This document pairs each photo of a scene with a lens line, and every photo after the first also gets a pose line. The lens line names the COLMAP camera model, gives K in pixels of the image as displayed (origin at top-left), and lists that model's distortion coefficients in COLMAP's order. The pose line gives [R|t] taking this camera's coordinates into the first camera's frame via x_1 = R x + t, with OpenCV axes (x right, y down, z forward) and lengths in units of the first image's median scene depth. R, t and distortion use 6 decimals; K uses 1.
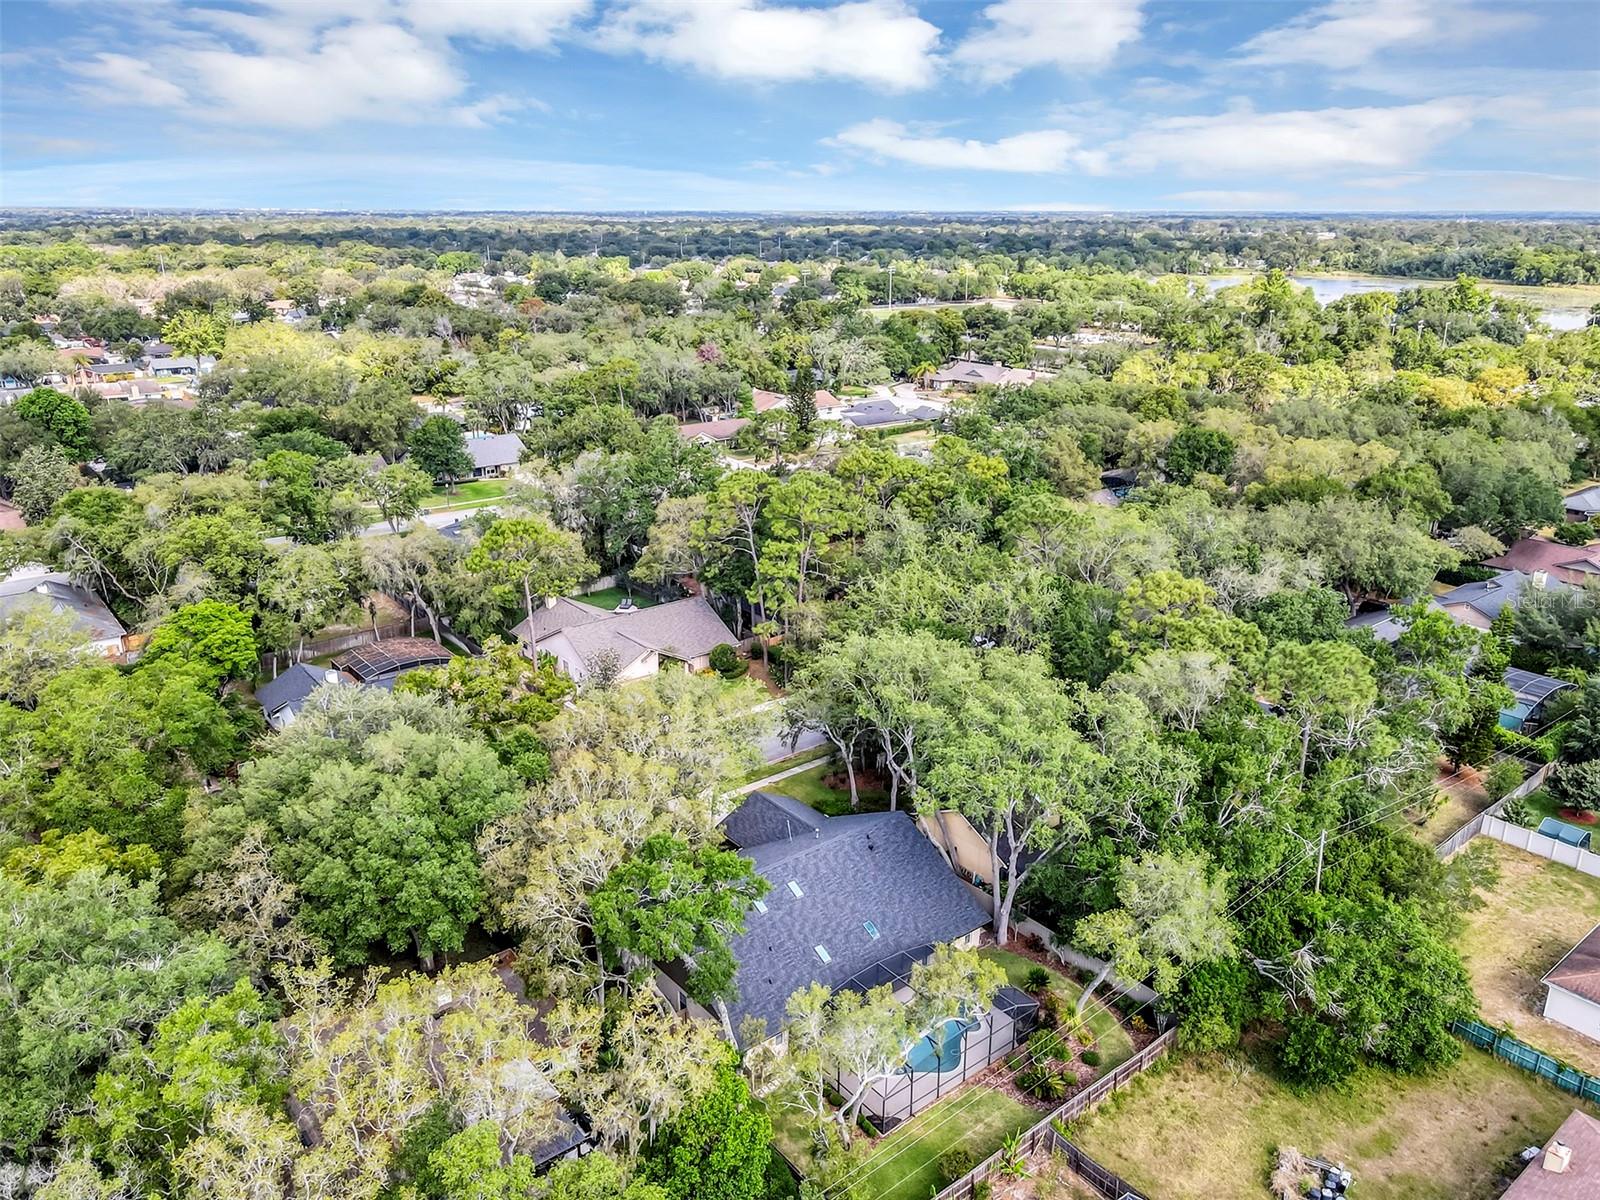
lens RADIAL K [[1181.5, 0, 795.7], [0, 1181.5, 590.0], [0, 0, 1]] dist [0.017156, -0.000953]
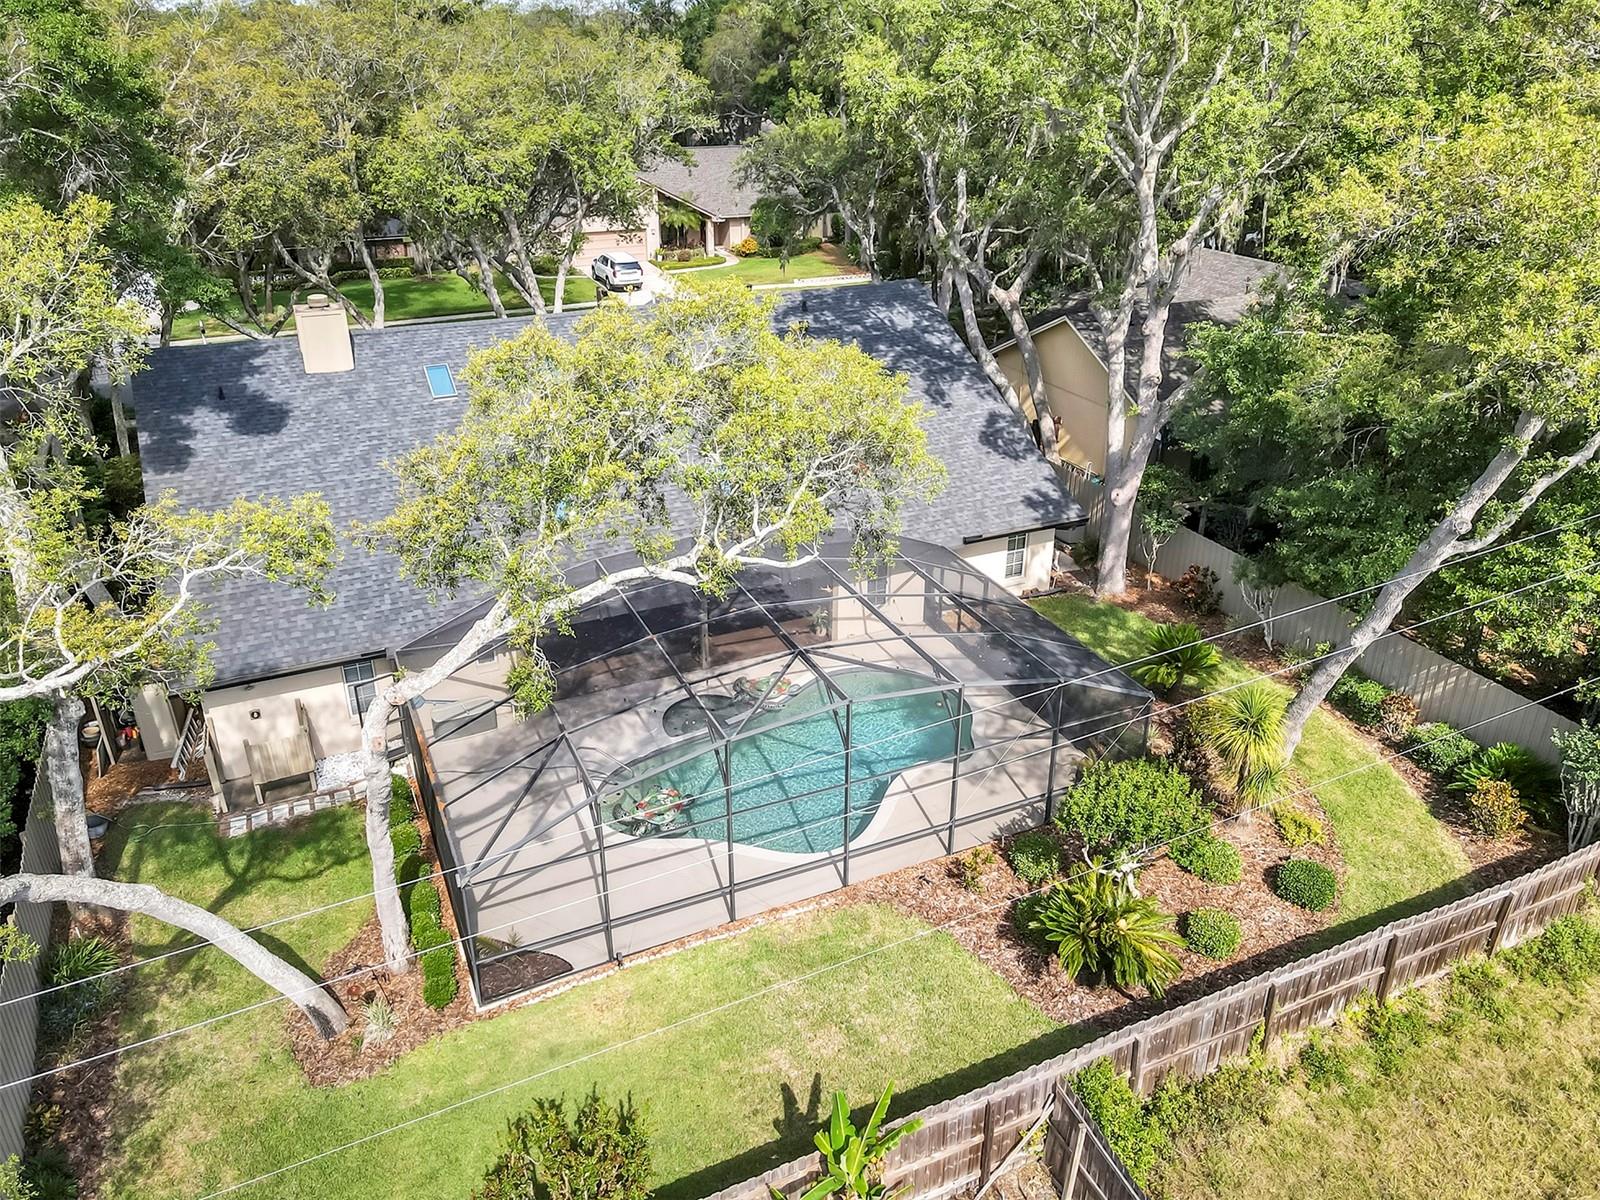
lens RADIAL K [[1181.5, 0, 795.7], [0, 1181.5, 590.0], [0, 0, 1]] dist [0.017156, -0.000953]
pose [[0.970996, 0.104970, -0.214821, 0.121512], [-0.076993, 0.987889, 0.134711, 0.195642], [0.226360, -0.114264, 0.967319, 0.464072]]
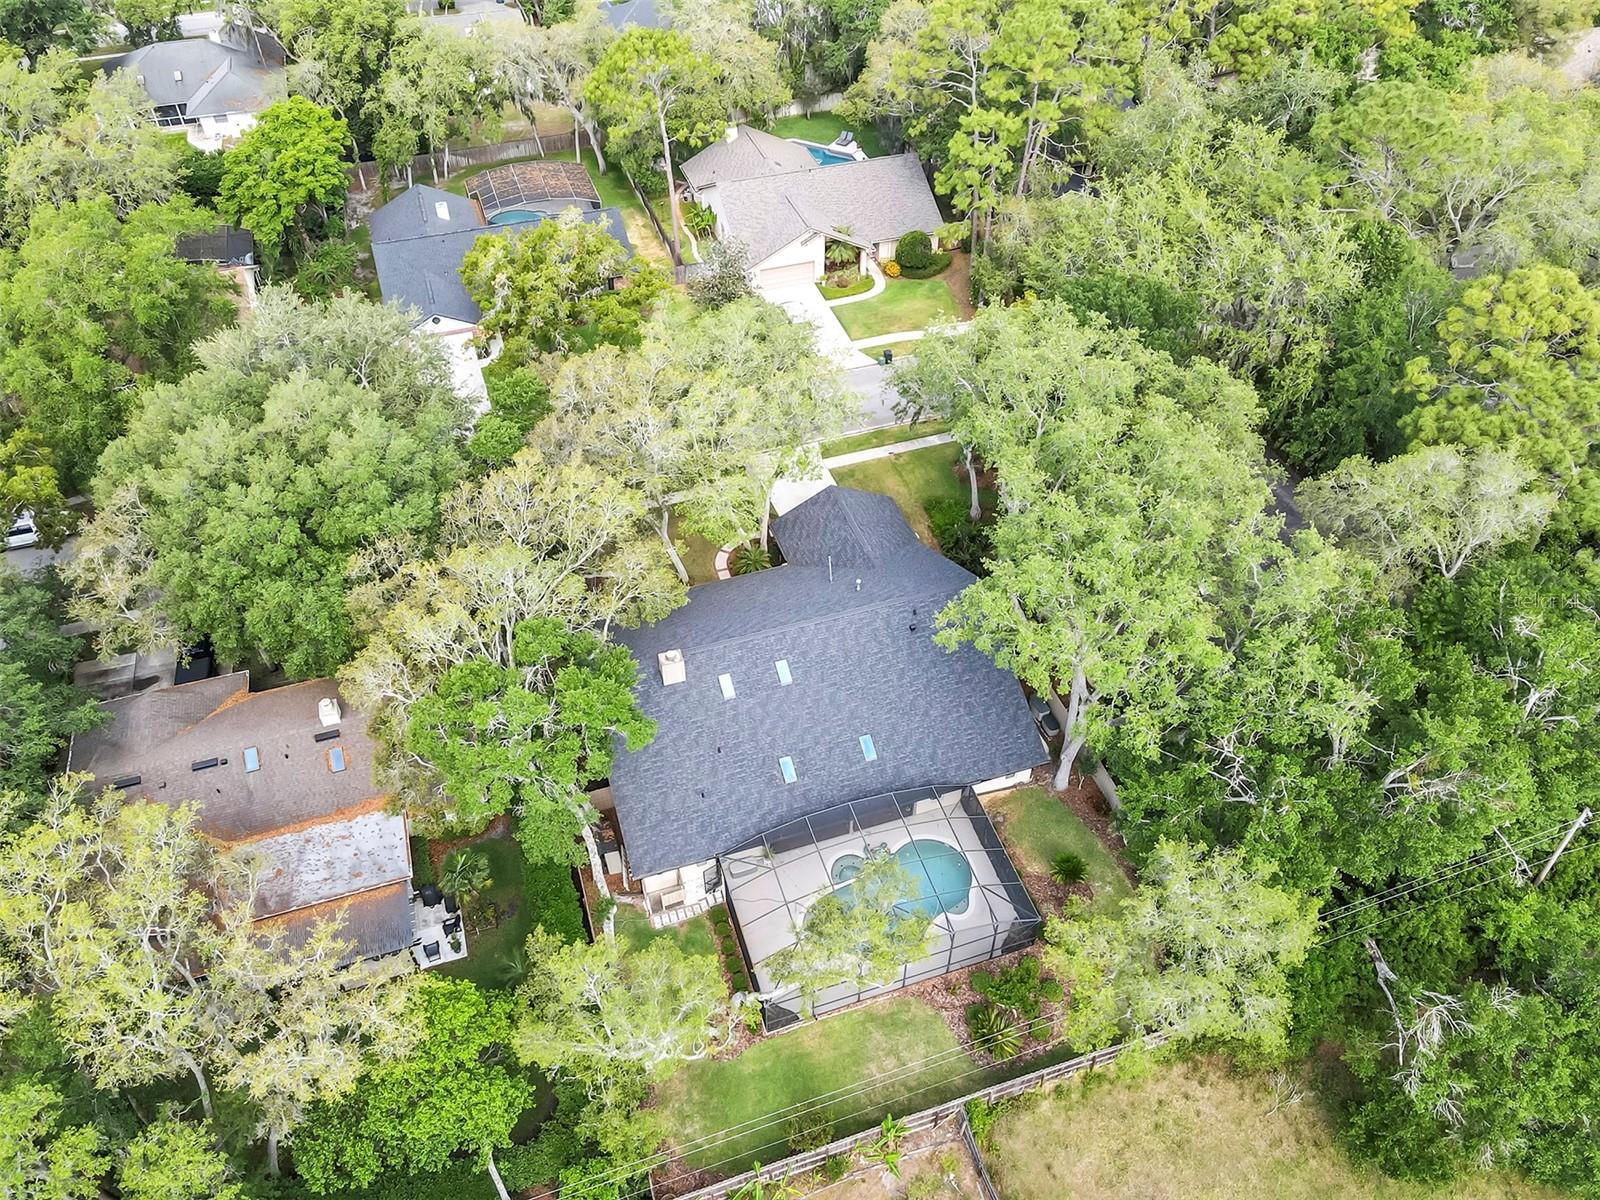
lens RADIAL K [[1181.5, 0, 795.7], [0, 1181.5, 590.0], [0, 0, 1]] dist [0.017156, -0.000953]
pose [[0.937391, 0.234807, -0.257223, 0.138921], [-0.100476, 0.889476, 0.445799, -0.096941], [0.333470, -0.392043, 0.857380, 0.273074]]
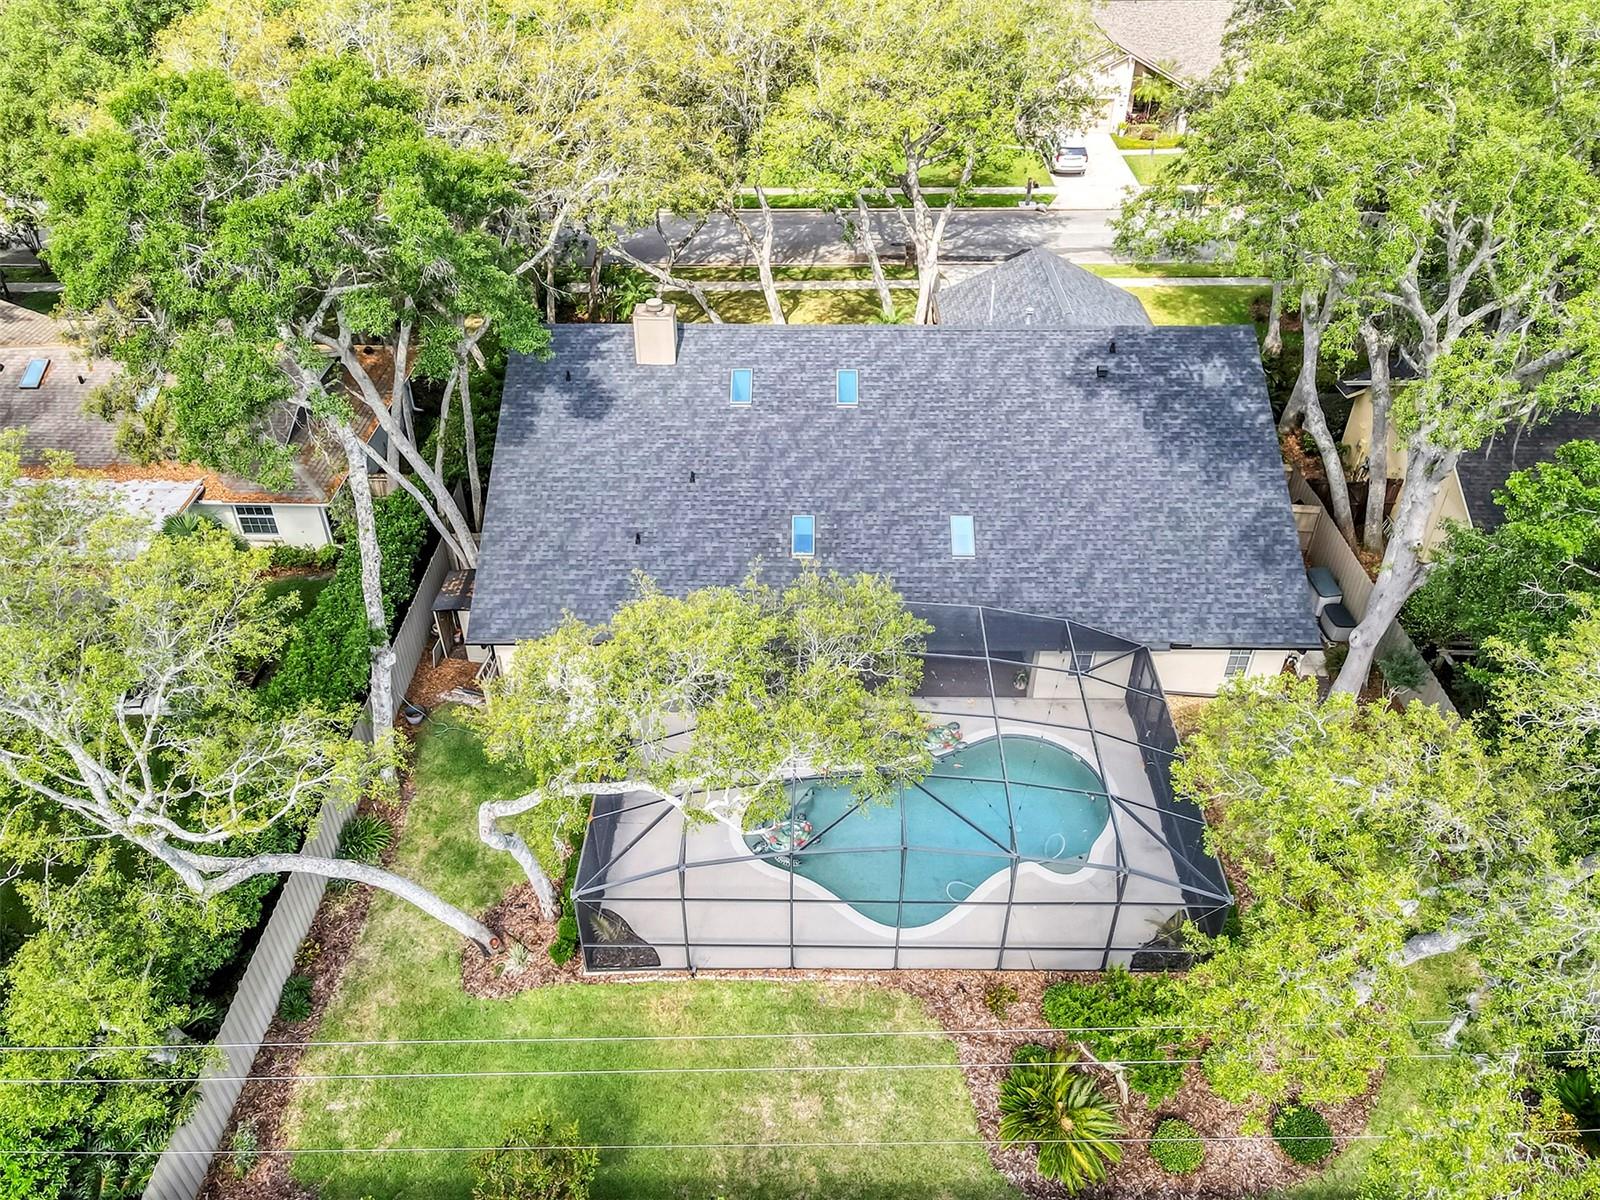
lens RADIAL K [[1181.5, 0, 795.7], [0, 1181.5, 590.0], [0, 0, 1]] dist [0.017156, -0.000953]
pose [[0.772767, 0.376432, -0.511010, 0.167643], [-0.195308, 0.907101, 0.372858, 0.120775], [0.603893, -0.188328, 0.774497, 0.474258]]
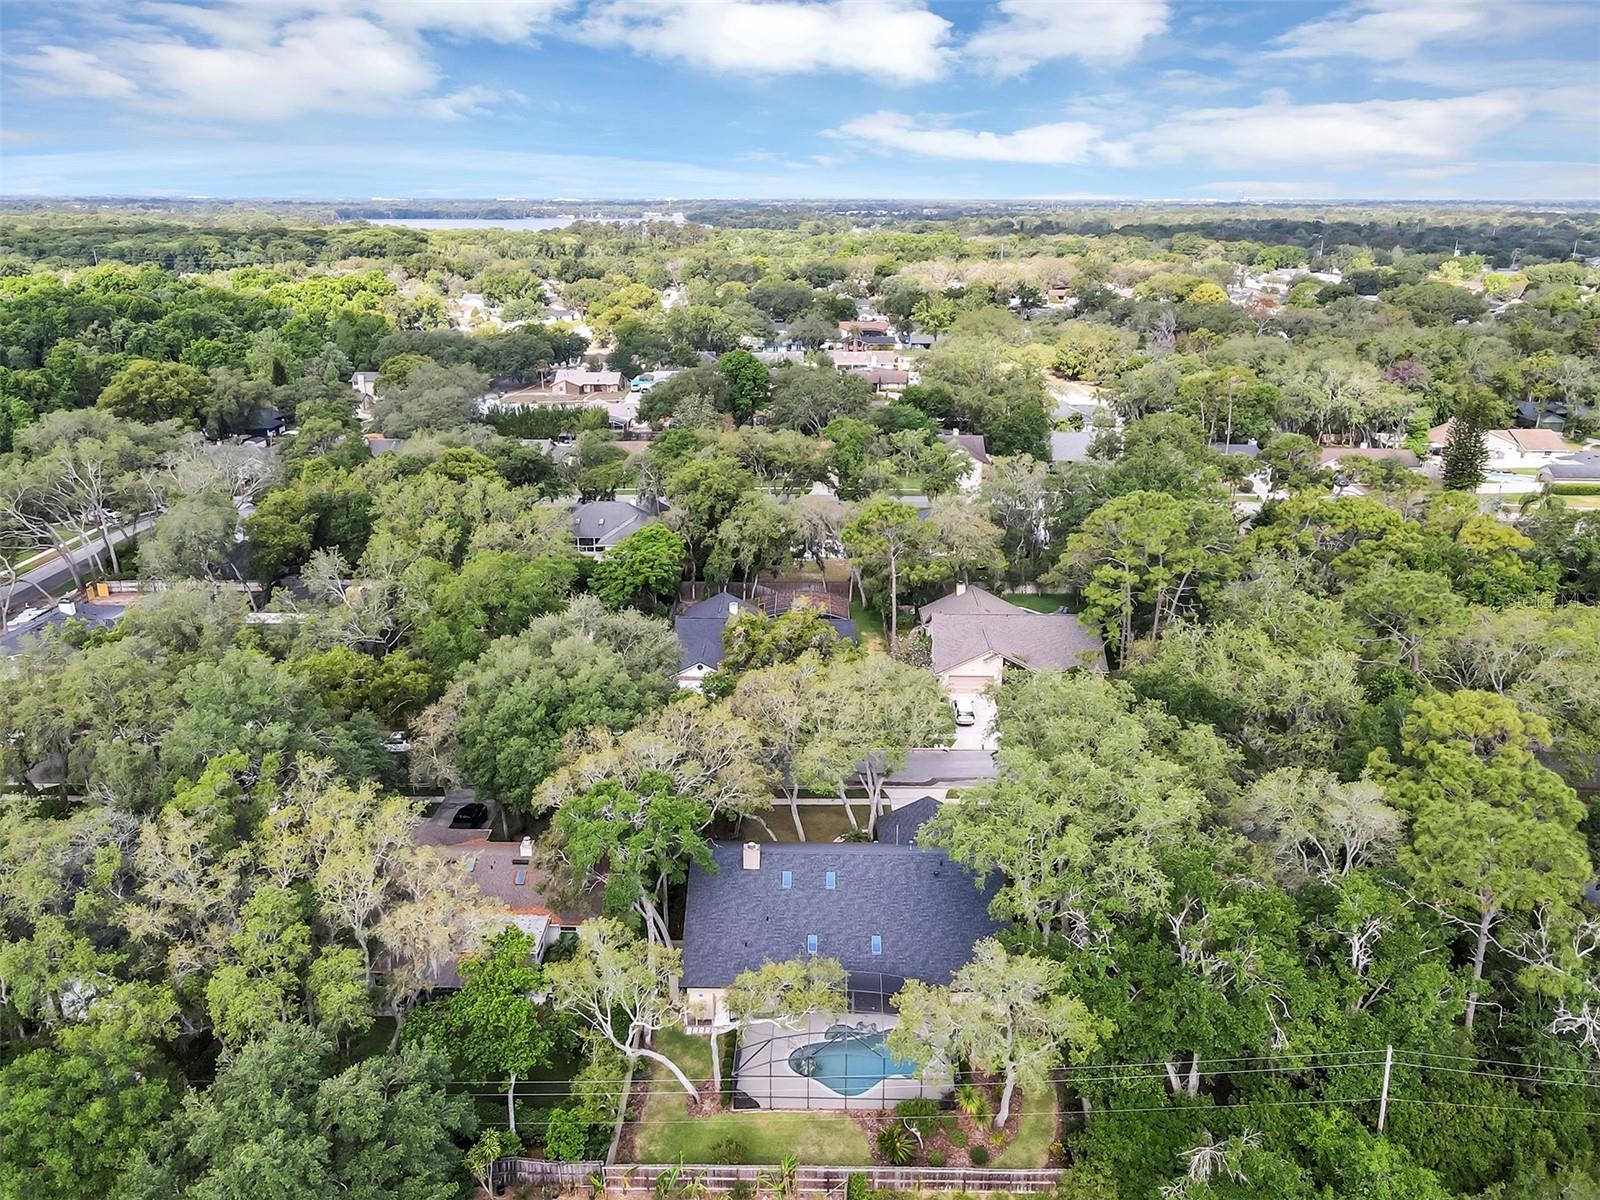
lens RADIAL K [[1213.7, 0, 793.8], [0, 1213.7, 581.1], [0, 0, 1]] dist [-0.024956, 0.083919]
pose [[0.766938, 0.195437, -0.611237, 0.414299], [-0.200117, 0.977836, 0.061561, -0.042160], [0.609721, 0.075105, 0.789050, 0.098043]]
